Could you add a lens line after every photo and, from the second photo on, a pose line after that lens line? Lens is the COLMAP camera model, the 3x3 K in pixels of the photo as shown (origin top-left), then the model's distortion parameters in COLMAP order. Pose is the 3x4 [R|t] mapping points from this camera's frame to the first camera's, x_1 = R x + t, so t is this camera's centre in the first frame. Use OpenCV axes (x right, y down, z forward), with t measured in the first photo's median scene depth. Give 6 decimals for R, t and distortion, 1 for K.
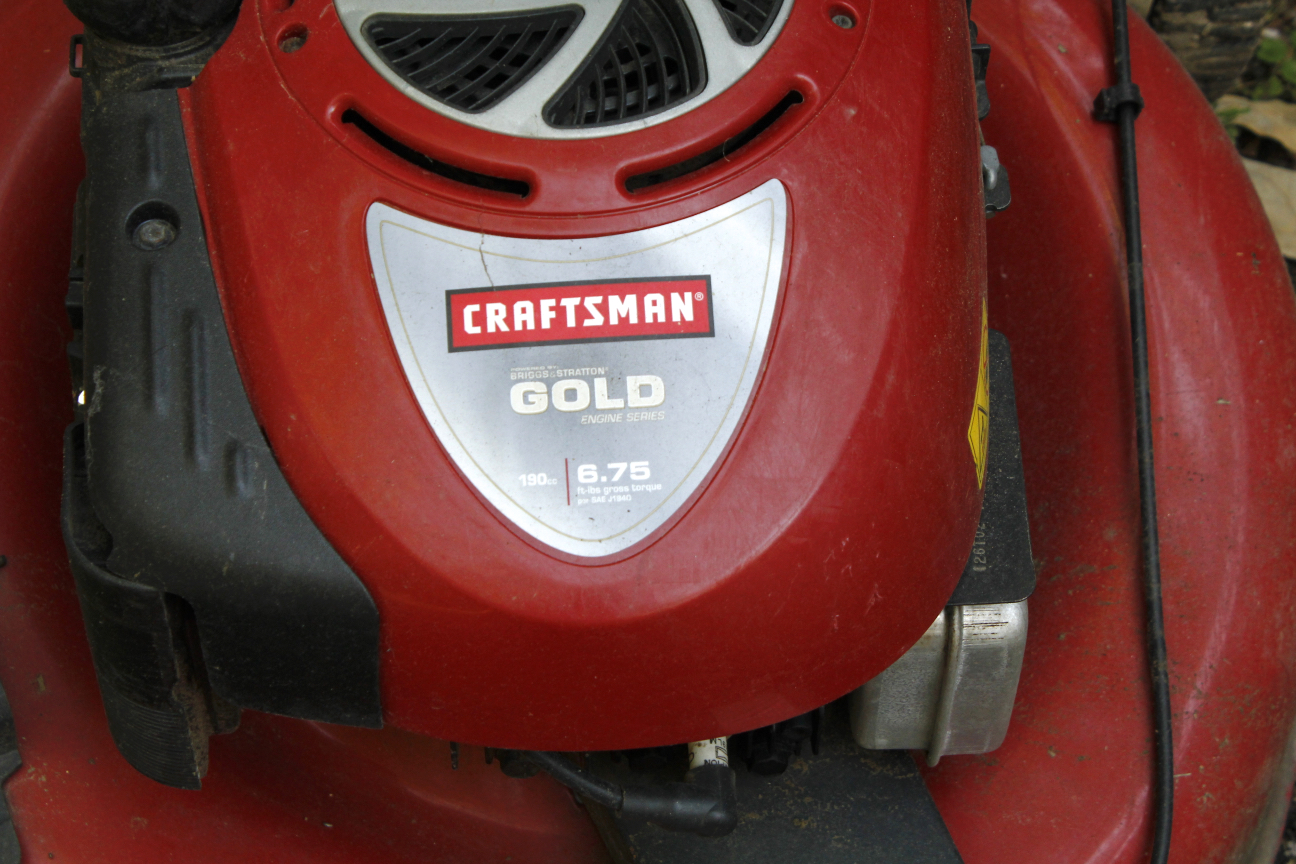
lens RADIAL K [[3225.9, 0, 648.0], [0, 3225.9, 432.0], [0, 0, 1]] dist [0.103077, -0.346516]
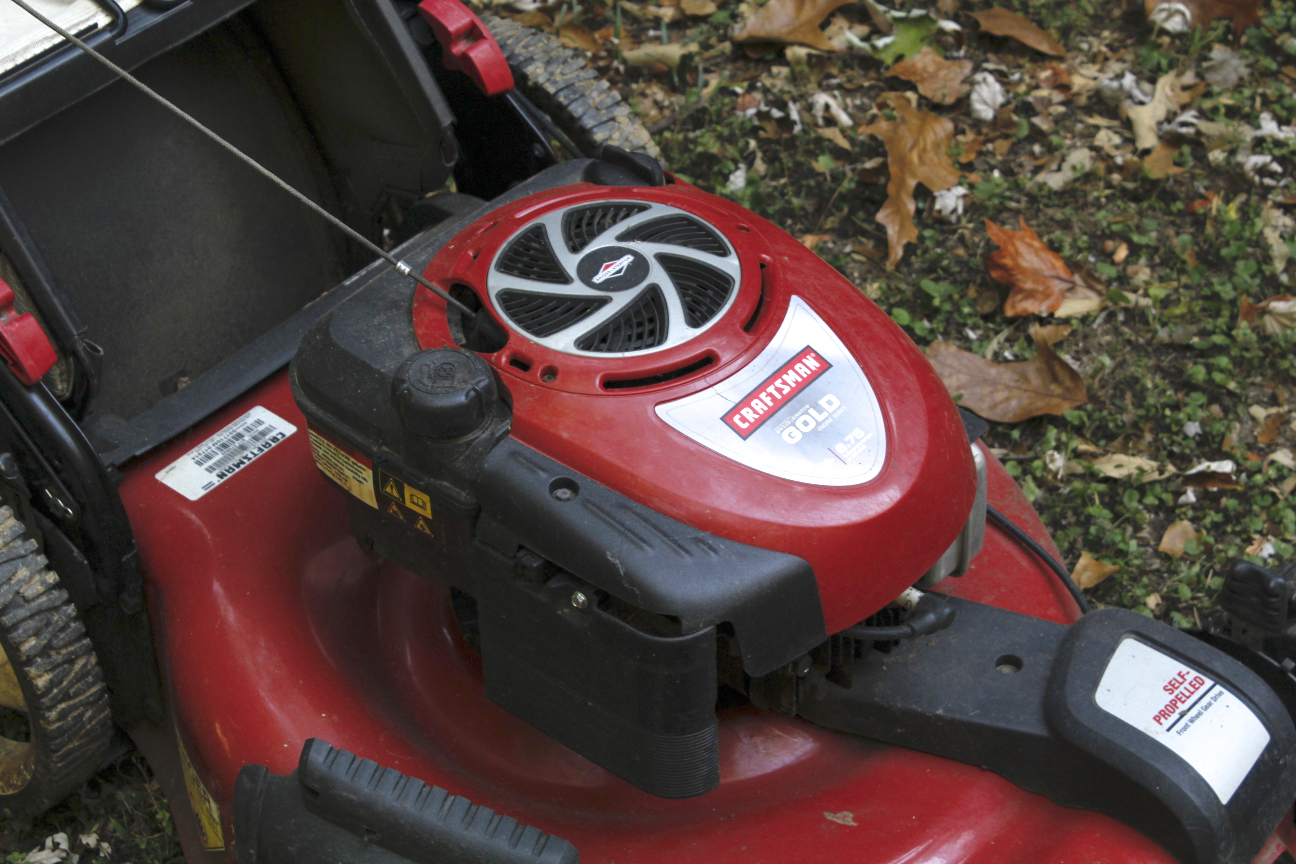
lens RADIAL K [[2829.3, 0, 648.0], [0, 2829.3, 432.0], [0, 0, 1]] dist [0.043232, 0.468502]
pose [[0.700047, -0.499034, 0.510783, -0.789095], [0.616602, 0.783213, -0.079877, 0.057082], [-0.360190, 0.370867, 0.855991, -0.324110]]
